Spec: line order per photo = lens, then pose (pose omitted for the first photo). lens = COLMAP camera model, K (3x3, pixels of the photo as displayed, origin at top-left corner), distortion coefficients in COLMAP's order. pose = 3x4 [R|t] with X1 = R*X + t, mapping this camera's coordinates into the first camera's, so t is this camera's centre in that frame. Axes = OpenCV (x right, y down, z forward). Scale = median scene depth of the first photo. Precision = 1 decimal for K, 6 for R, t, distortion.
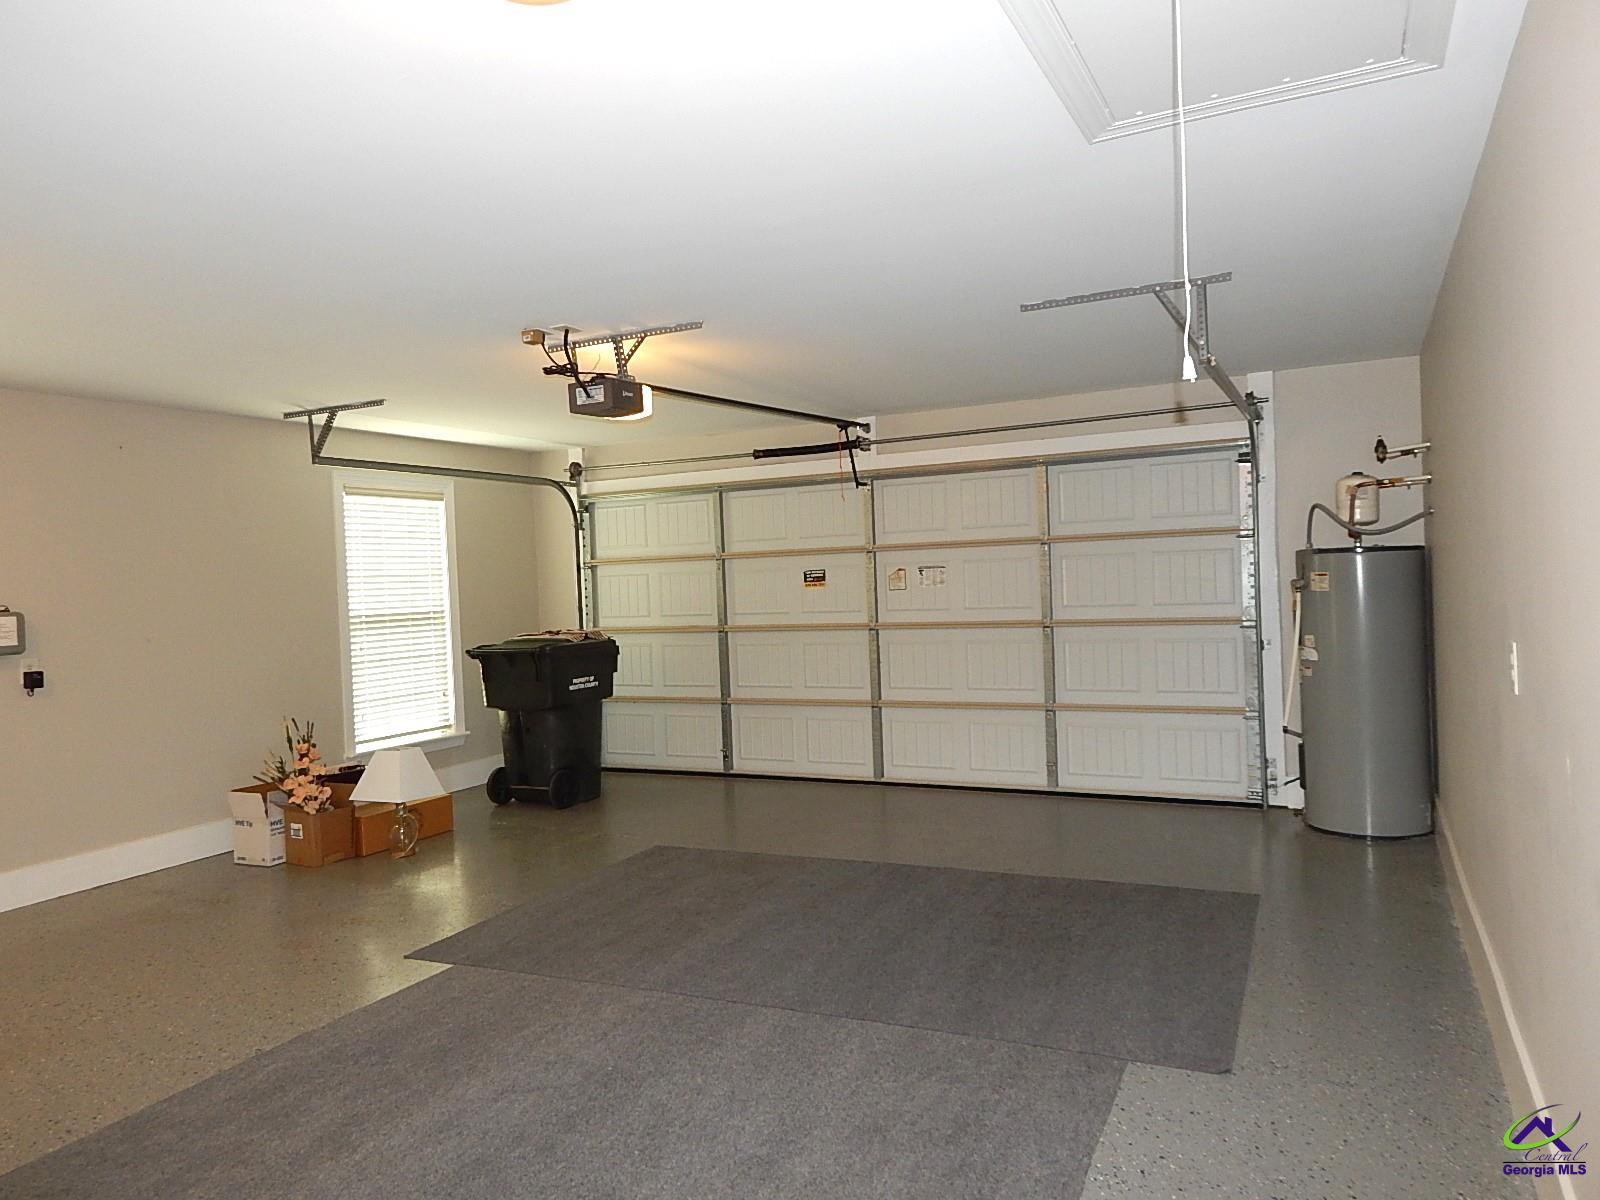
lens RADIAL K [[1094.8, 0, 830.7], [0, 1094.8, 597.2], [0, 0, 1]] dist [0.082314, 0.000601]
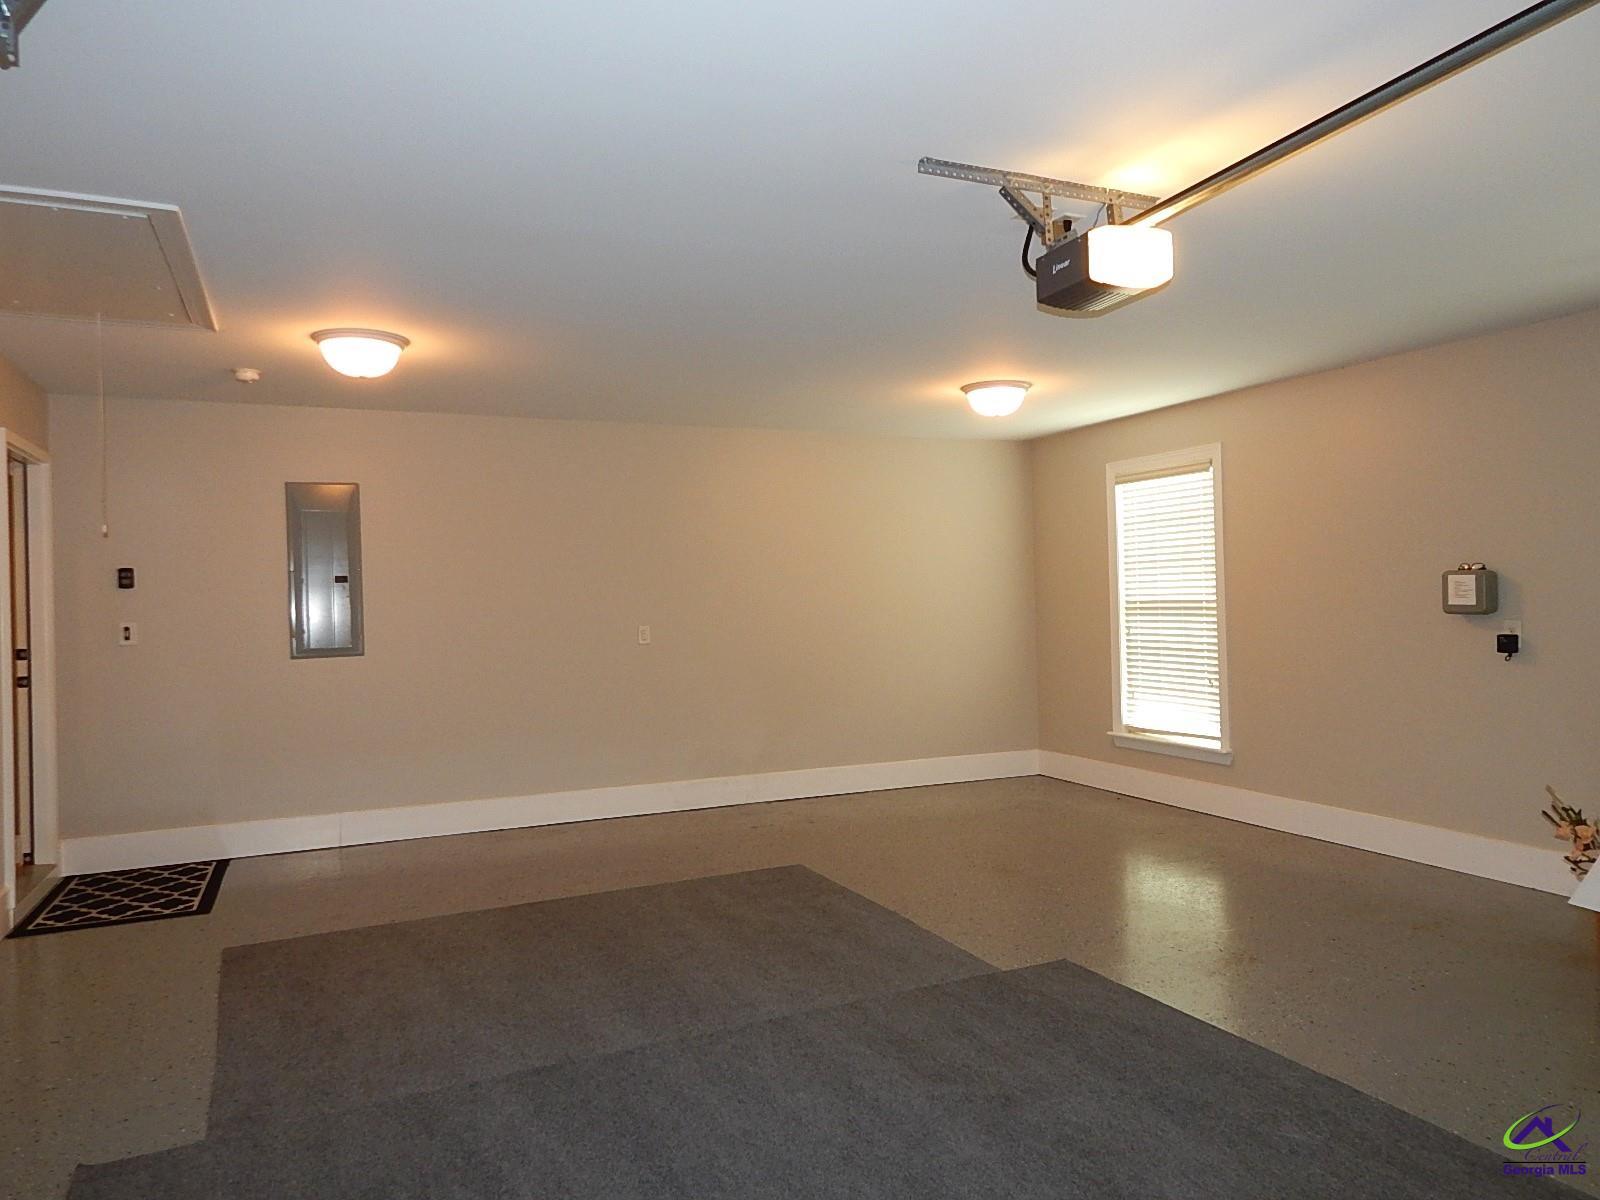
lens RADIAL K [[1094.8, 0, 830.7], [0, 1094.8, 597.2], [0, 0, 1]] dist [0.082314, 0.000601]
pose [[-0.637389, 0.060445, -0.768167, 0.441785], [0.046105, 0.998124, 0.040284, -0.035207], [0.769161, -0.009739, -0.638981, 1.393690]]
